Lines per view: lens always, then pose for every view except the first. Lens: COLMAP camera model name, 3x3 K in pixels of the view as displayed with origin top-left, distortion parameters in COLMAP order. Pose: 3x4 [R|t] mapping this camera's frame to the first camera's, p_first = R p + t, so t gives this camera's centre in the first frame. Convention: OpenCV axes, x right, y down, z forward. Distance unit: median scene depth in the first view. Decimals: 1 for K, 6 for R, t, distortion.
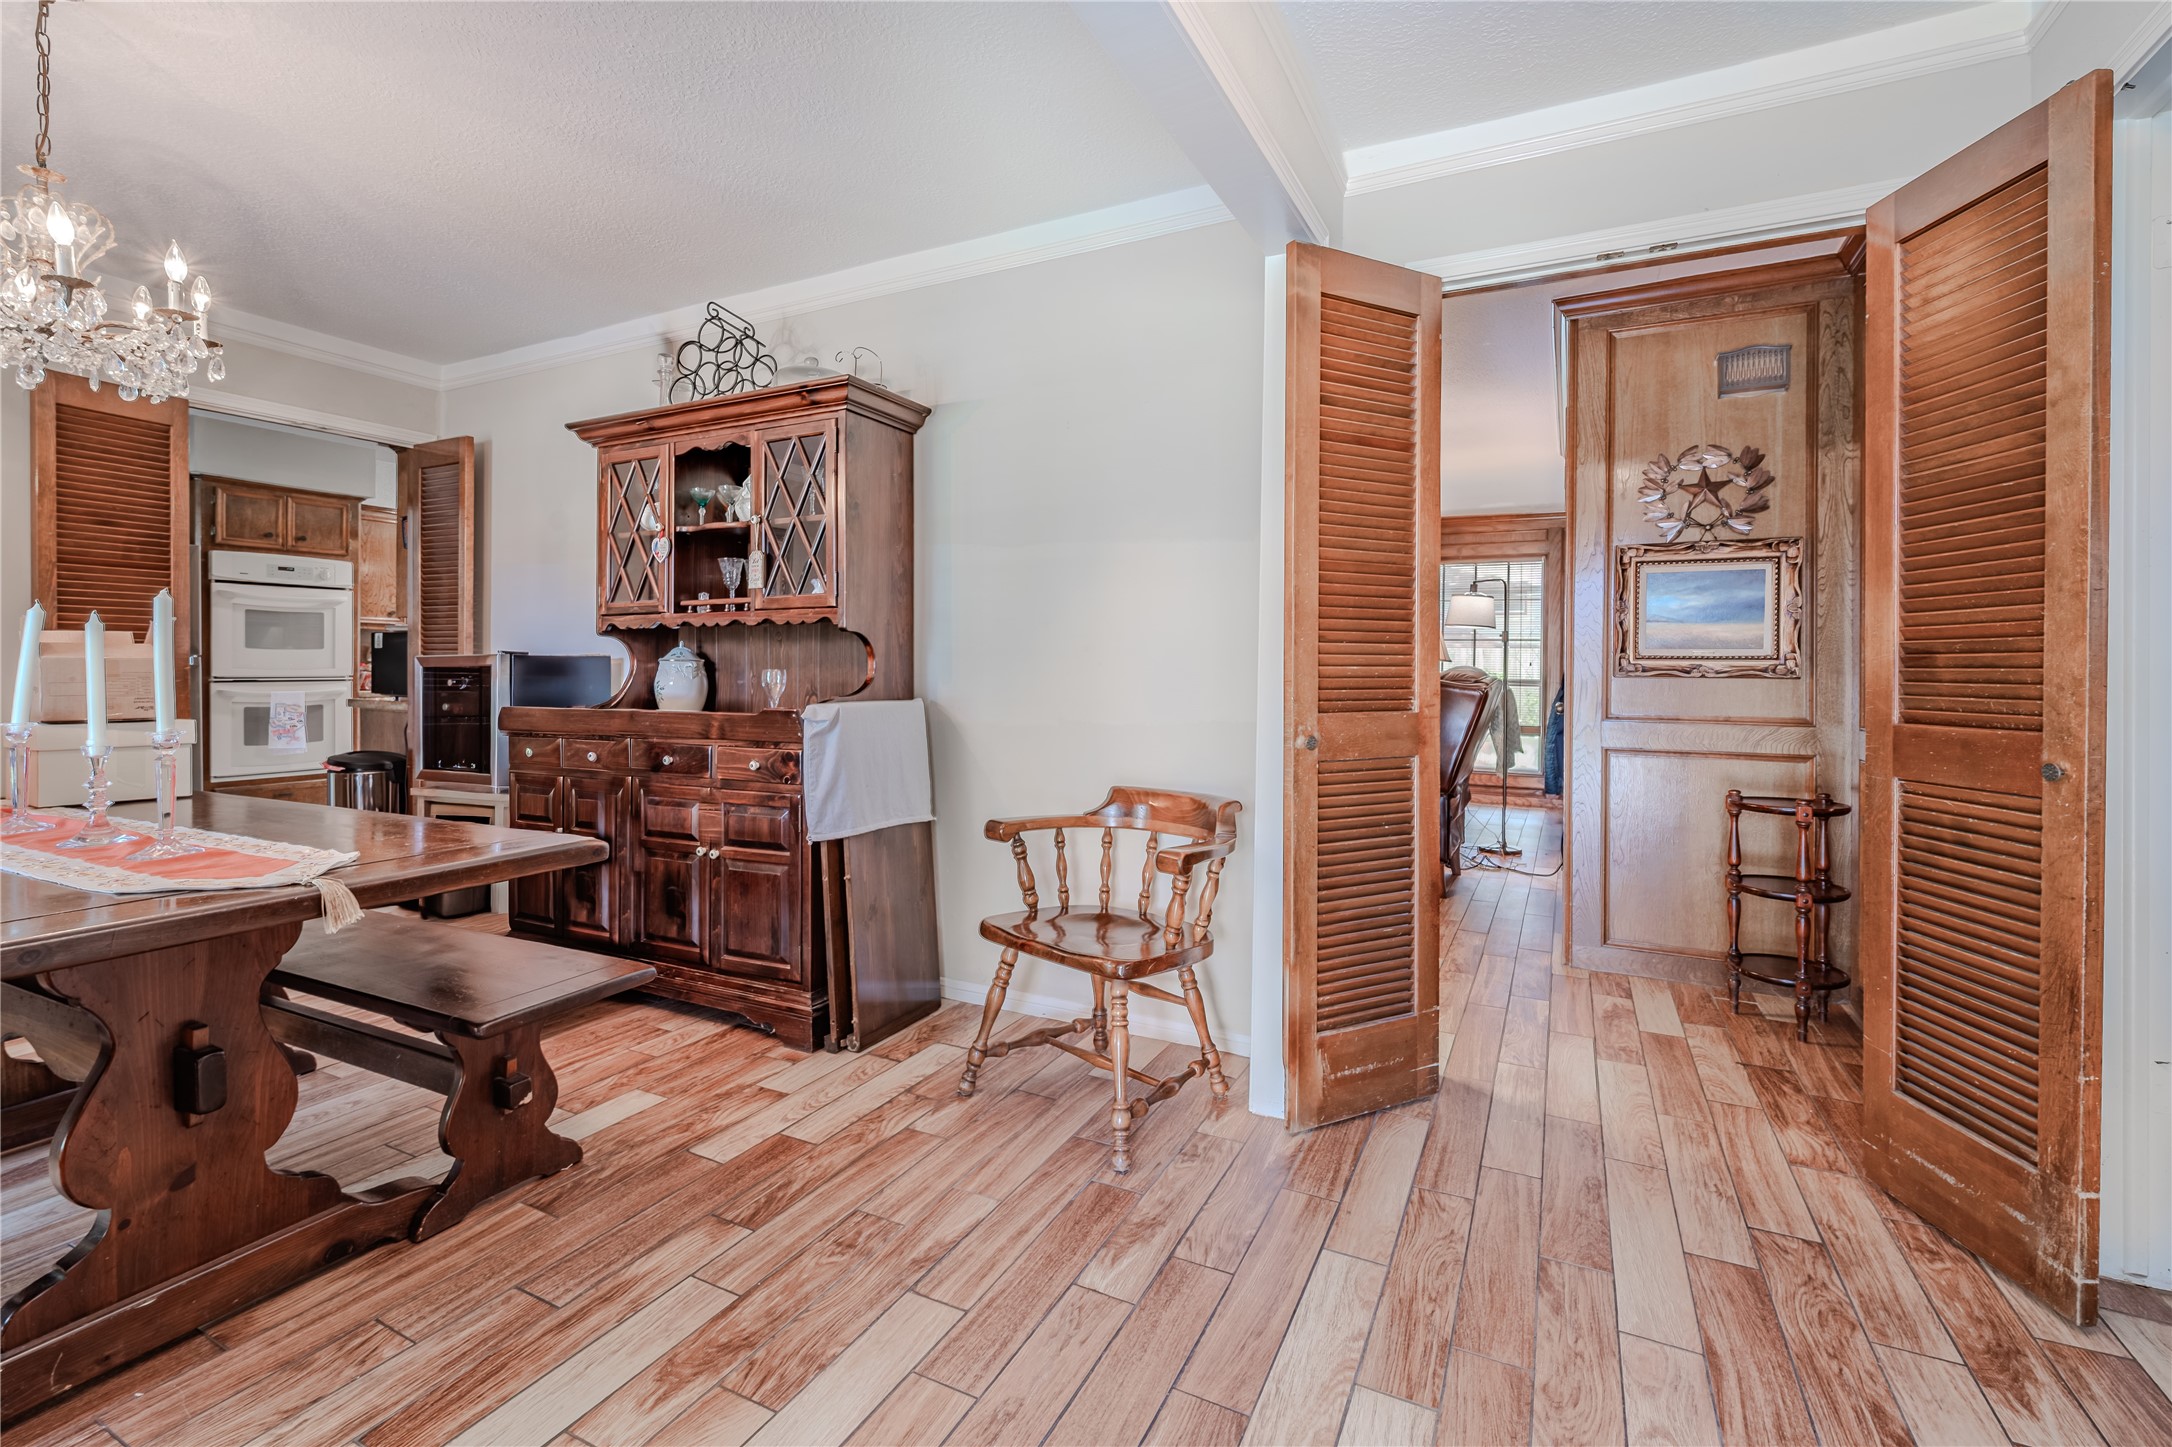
lens RADIAL K [[884.5, 0, 1092.6], [0, 884.5, 664.5], [0, 0, 1]] dist [-0.001449, -0.000479]
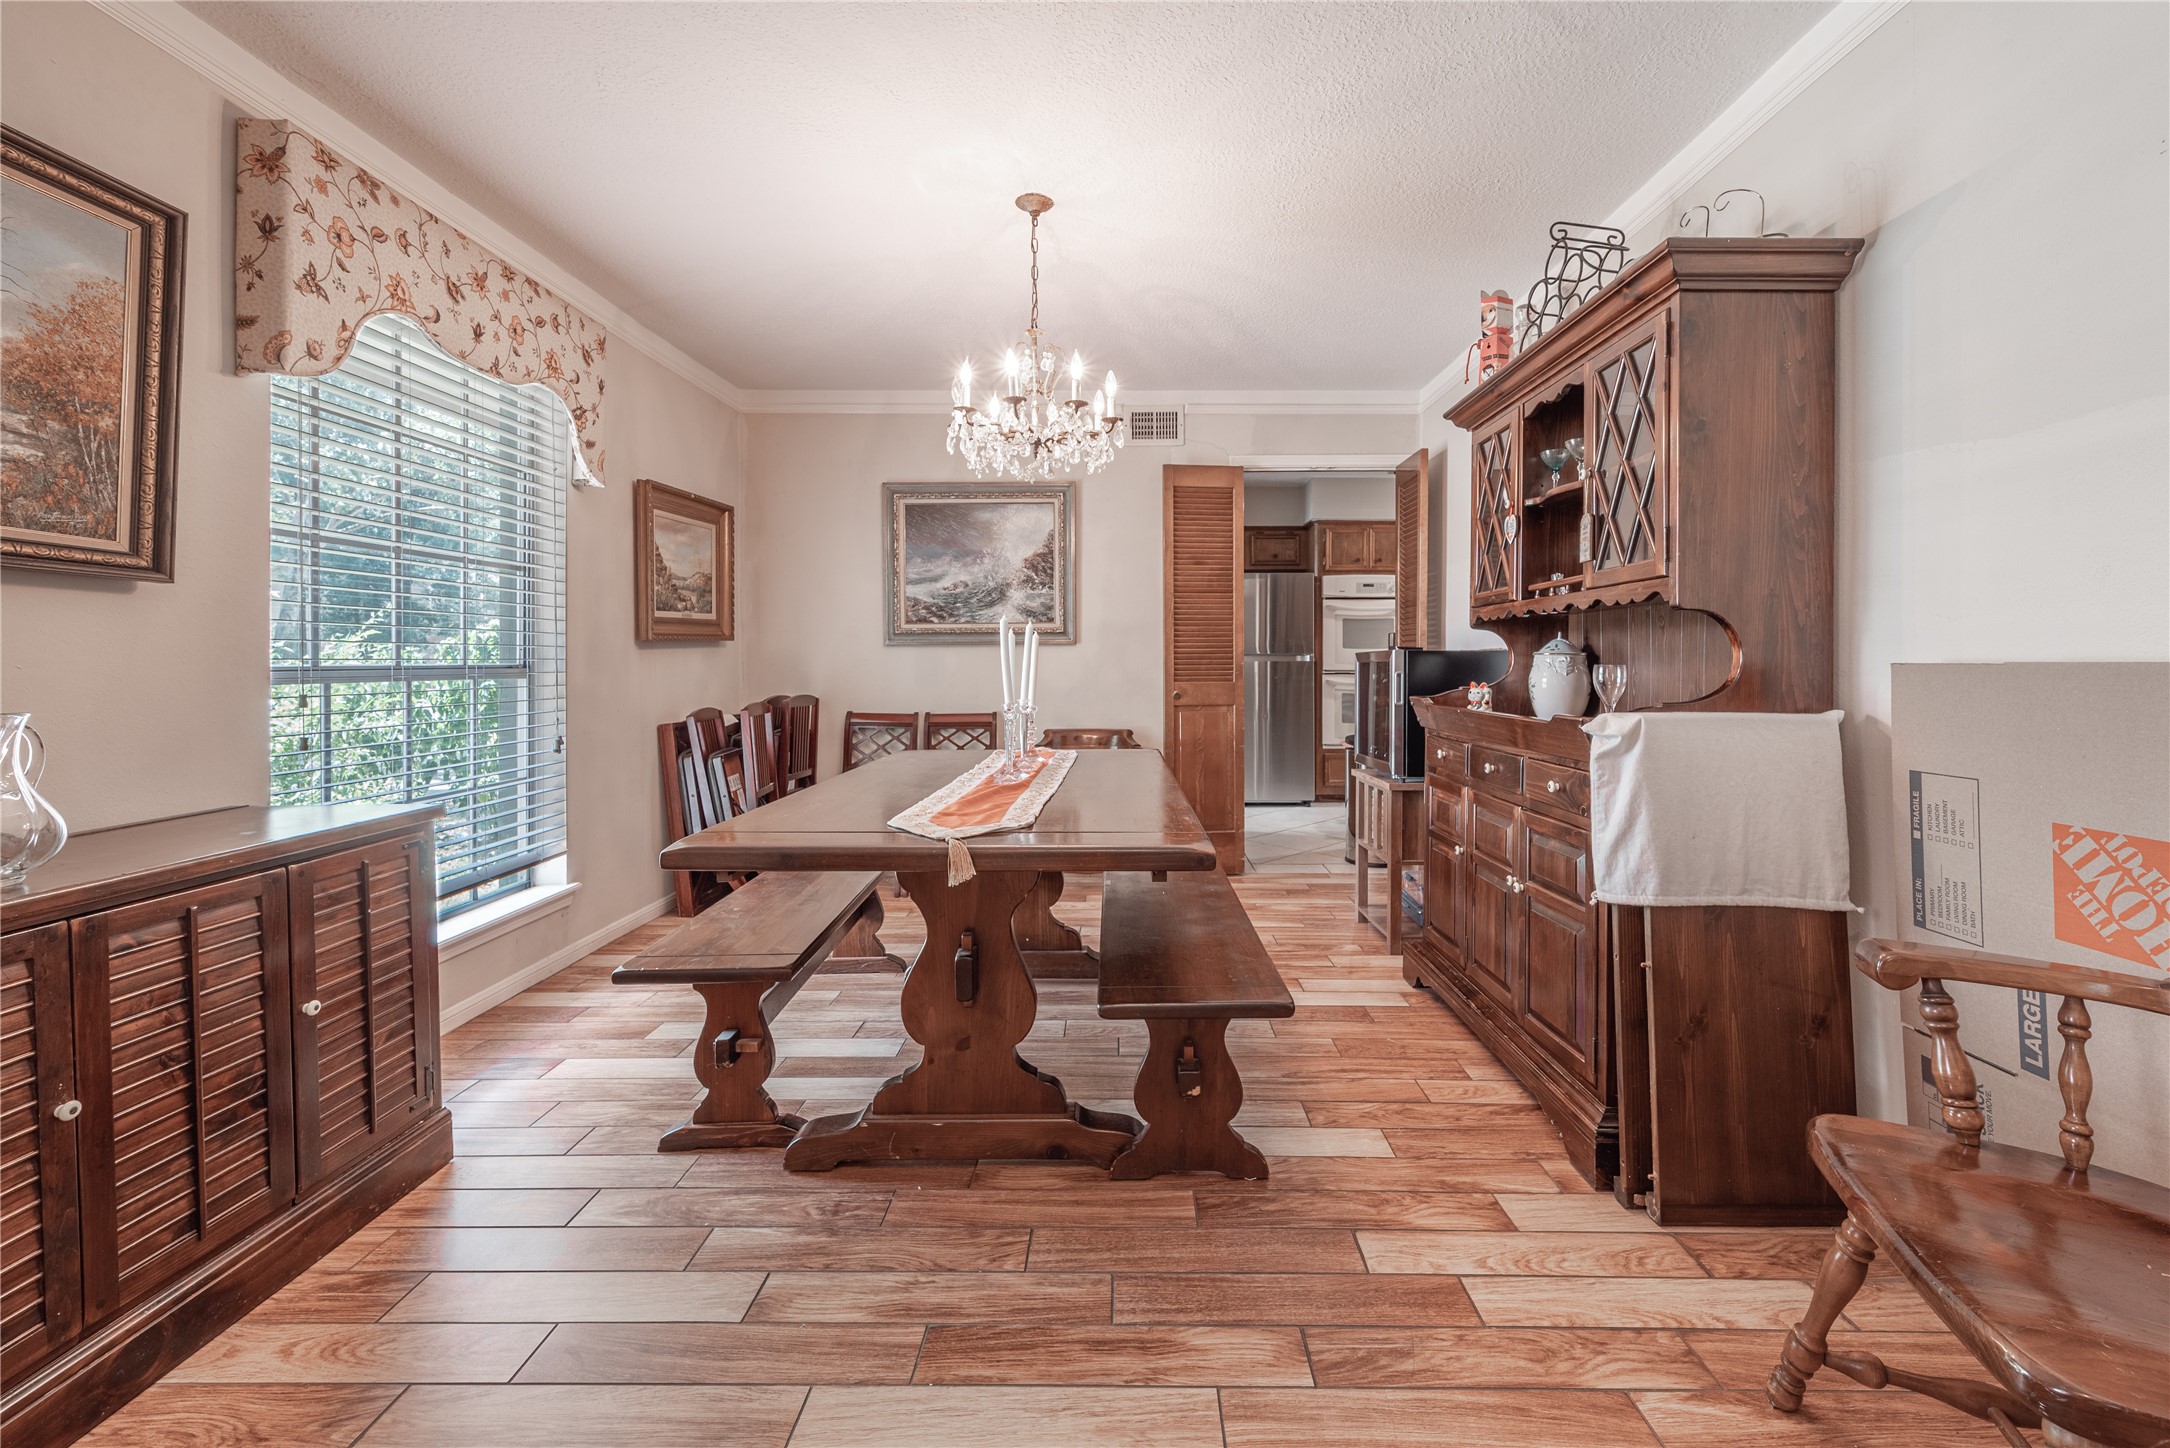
lens RADIAL K [[883.6, 0, 1091.6], [0, 883.6, 665.1], [0, 0, 1]] dist [-0.001449, -0.000479]
pose [[0.464036, 0.000659, -0.885816, 0.132149], [0.004716, 0.999984, 0.003215, 0.001368], [0.885804, -0.005669, 0.464026, 0.290169]]
